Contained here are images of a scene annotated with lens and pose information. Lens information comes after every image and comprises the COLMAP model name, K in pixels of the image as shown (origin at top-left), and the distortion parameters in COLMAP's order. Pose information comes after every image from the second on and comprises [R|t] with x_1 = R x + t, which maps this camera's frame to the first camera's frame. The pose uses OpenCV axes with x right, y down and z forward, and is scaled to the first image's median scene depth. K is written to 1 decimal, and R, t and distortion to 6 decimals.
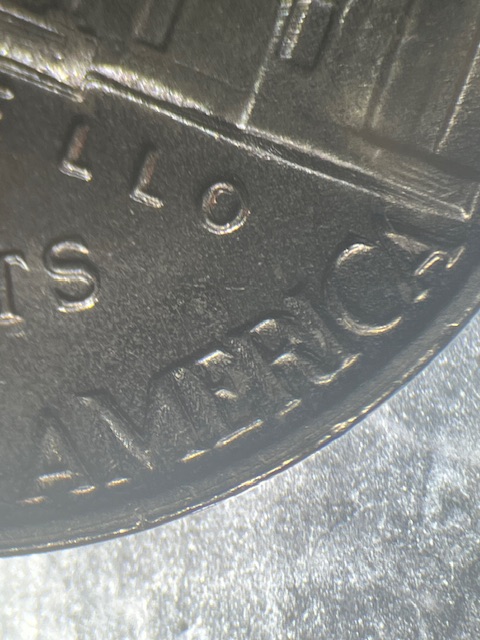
lens RADIAL K [[1829.5, 0, 239.8], [0, 1829.5, 319.8], [0, 0, 1]] dist [0.164401, 0.000000]
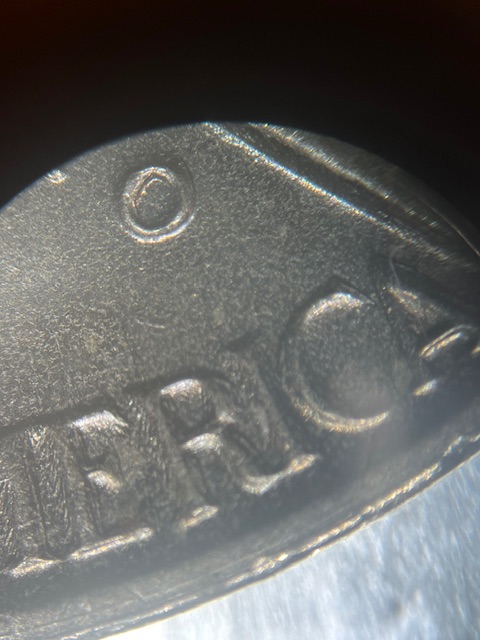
lens RADIAL K [[875.5, 0, 215.2], [0, 875.5, 339.6], [0, 0, 1]] dist [0.195678, 0.000000]
pose [[0.981211, 0.177126, -0.076492, 0.046312], [-0.182676, 0.980466, -0.072913, 0.007355], [0.062083, 0.085516, 0.994401, 0.681331]]
